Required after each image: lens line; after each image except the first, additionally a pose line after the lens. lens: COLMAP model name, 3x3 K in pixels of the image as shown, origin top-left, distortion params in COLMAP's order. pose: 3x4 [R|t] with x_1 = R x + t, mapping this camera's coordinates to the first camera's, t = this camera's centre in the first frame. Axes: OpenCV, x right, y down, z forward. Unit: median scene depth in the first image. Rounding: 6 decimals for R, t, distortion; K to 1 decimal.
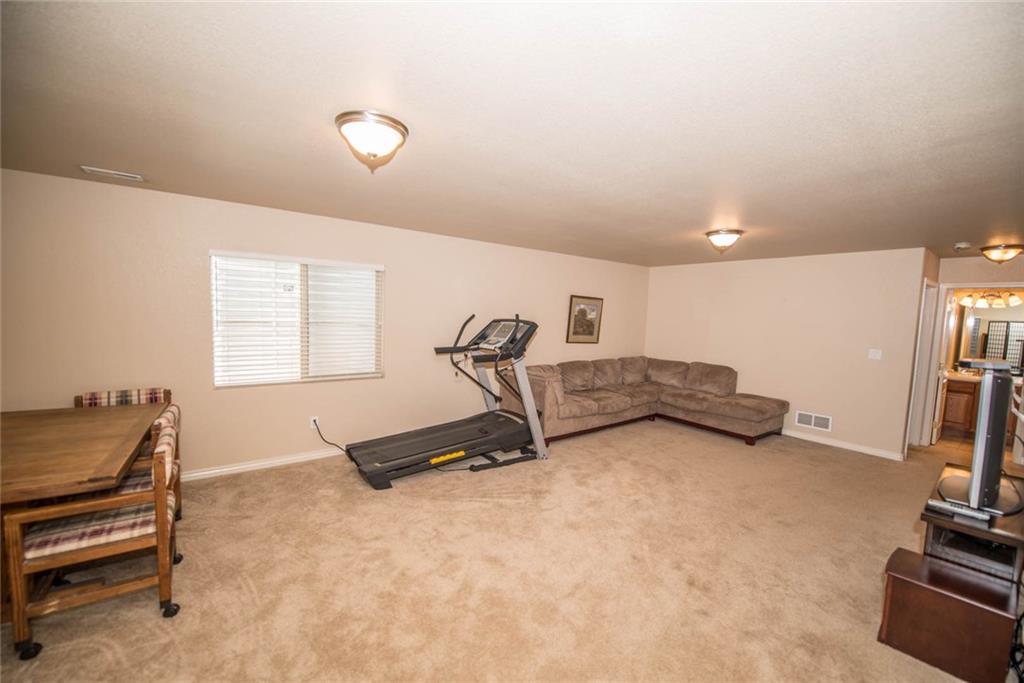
lens RADIAL K [[406.1, 0, 511.4], [0, 406.1, 341.9], [0, 0, 1]] dist [-0.014637, -0.000529]
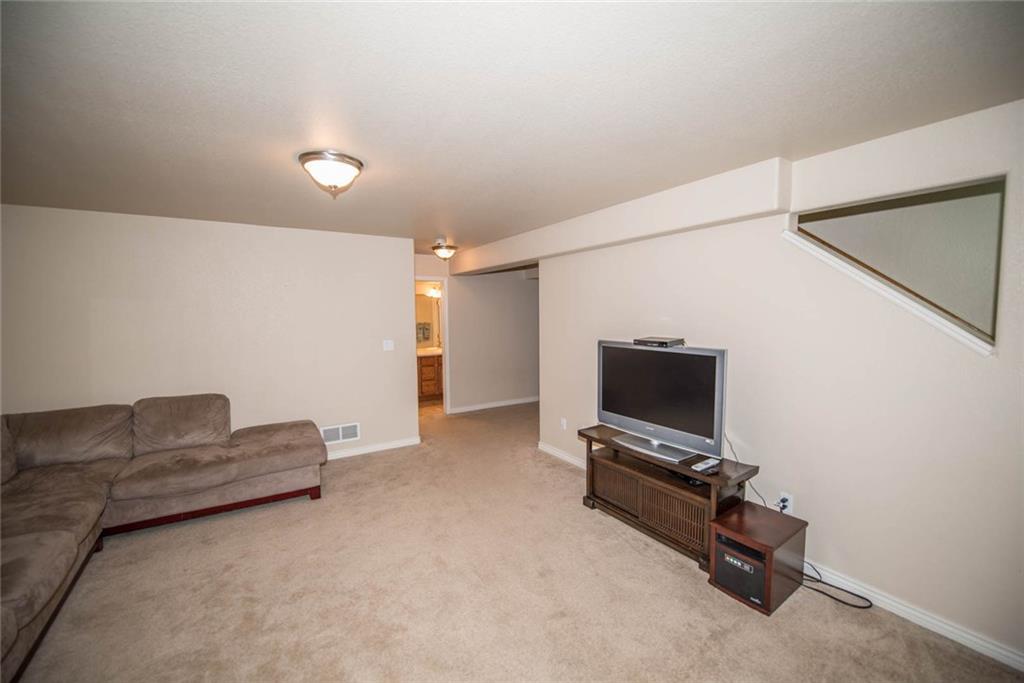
lens RADIAL K [[406.1, 0, 509.9], [0, 406.1, 340.5], [0, 0, 1]] dist [-0.014637, -0.000529]
pose [[0.101907, -0.103328, 0.989413, -0.022351], [0.092166, 0.991294, 0.094032, -0.040331], [-0.990515, 0.081608, 0.110543, 0.533809]]
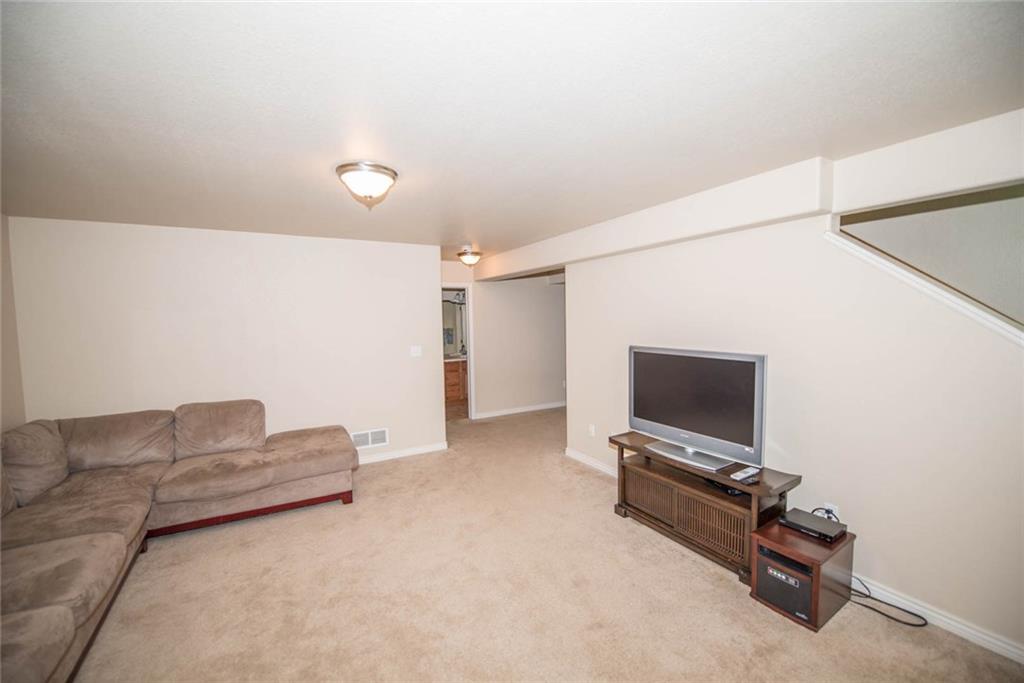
lens RADIAL K [[406.1, 0, 510.6], [0, 406.1, 340.5], [0, 0, 1]] dist [-0.014637, -0.000529]
pose [[0.147183, -0.093030, 0.984725, -0.022940], [0.101520, 0.991730, 0.078518, -0.043793], [-0.983886, 0.088413, 0.155411, 0.548378]]
